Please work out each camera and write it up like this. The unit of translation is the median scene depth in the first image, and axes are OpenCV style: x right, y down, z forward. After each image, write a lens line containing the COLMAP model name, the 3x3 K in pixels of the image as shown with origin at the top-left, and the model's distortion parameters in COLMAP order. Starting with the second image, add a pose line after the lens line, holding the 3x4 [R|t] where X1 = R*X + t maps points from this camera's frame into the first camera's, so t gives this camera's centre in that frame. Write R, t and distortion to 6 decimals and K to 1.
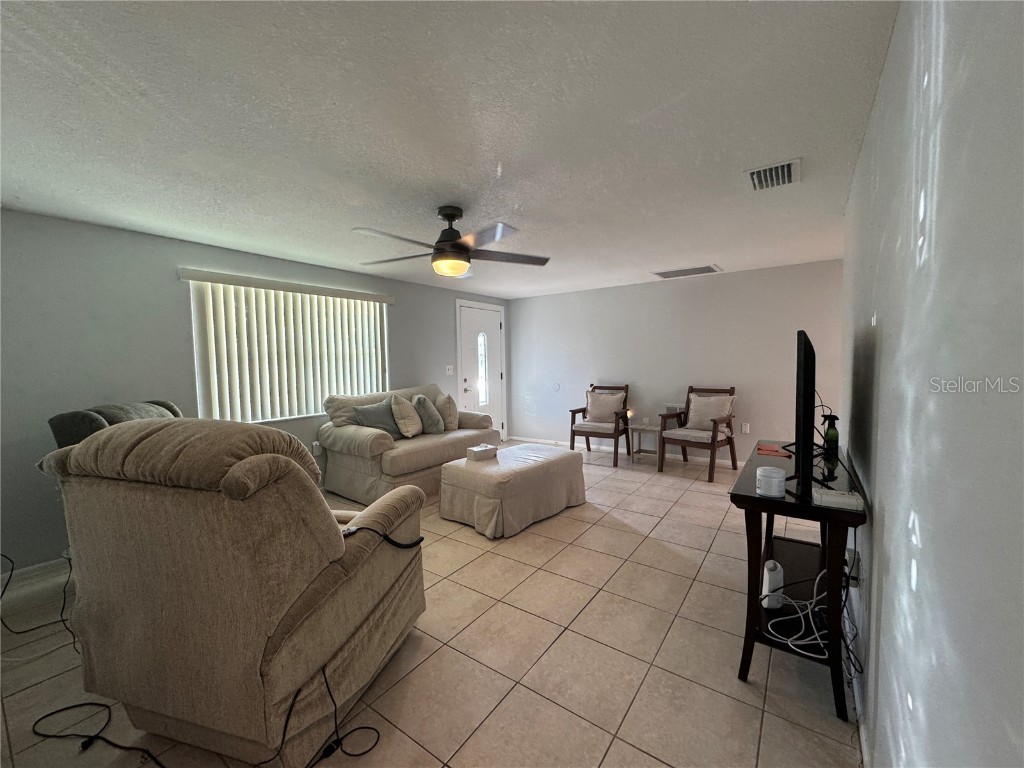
lens RADIAL K [[410.6, 0, 512.1], [0, 410.6, 383.6], [0, 0, 1]] dist [0.002752, 0.000079]
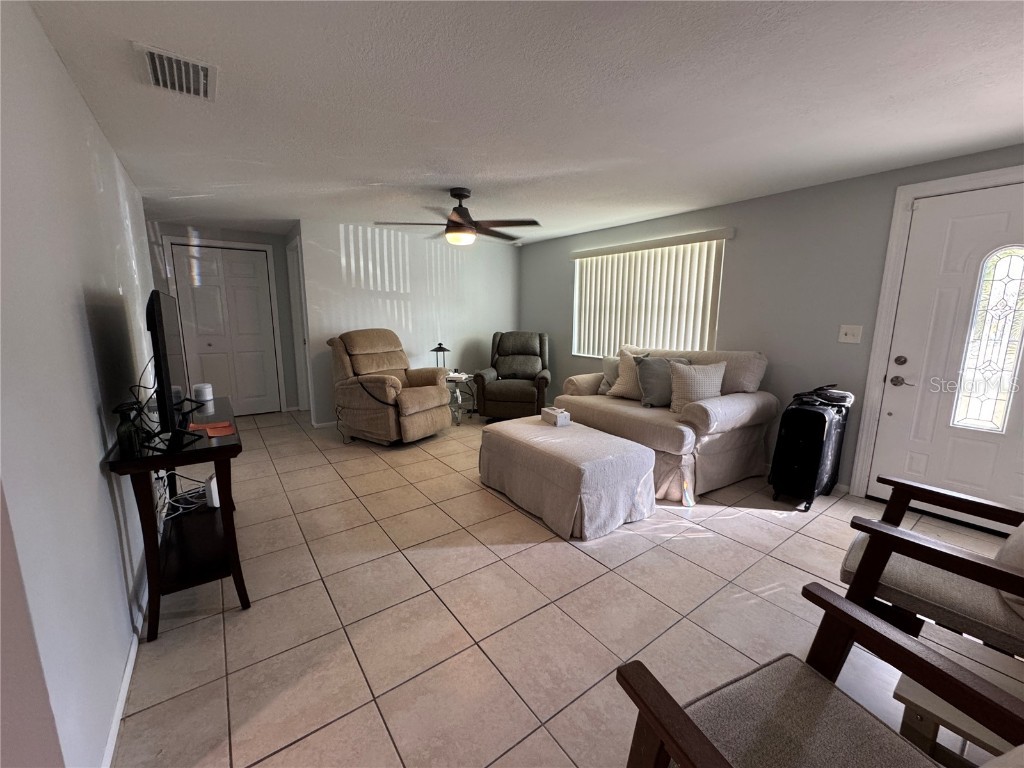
lens RADIAL K [[410.6, 0, 512.0], [0, 410.6, 381.2], [0, 0, 1]] dist [0.002752, 0.000079]
pose [[-0.308751, 0.178135, -0.934313, 0.845092], [-0.056520, 0.977134, 0.204976, -0.100987], [0.949462, 0.116094, -0.291623, 1.261149]]
